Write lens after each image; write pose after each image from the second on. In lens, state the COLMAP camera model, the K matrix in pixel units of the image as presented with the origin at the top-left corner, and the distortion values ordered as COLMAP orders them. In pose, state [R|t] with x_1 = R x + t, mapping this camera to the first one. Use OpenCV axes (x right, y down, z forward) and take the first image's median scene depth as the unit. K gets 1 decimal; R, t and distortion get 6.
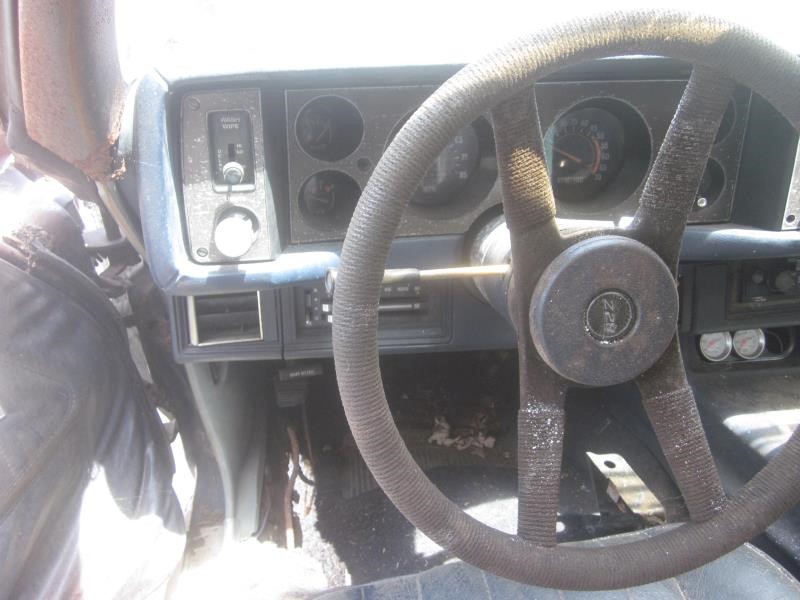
lens RADIAL K [[663.0, 0, 400.0], [0, 663.0, 300.0], [0, 0, 1]] dist [-0.032605, -0.003184]
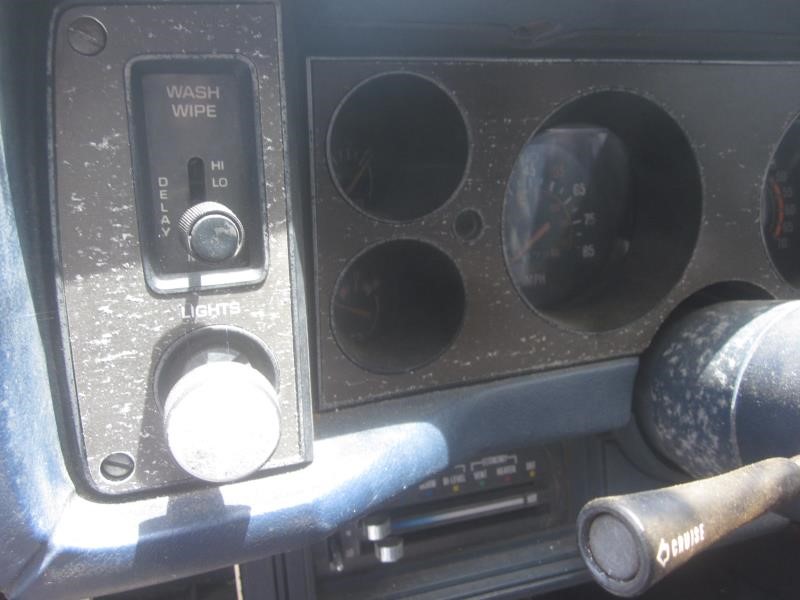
lens RADIAL K [[663.0, 0, 400.0], [0, 663.0, 300.0], [0, 0, 1]] dist [-0.032605, -0.003184]
pose [[0.981947, -0.077821, 0.172406, -0.205538], [0.110124, 0.976253, -0.186555, -0.077826], [-0.153794, 0.202173, 0.967199, 0.621343]]
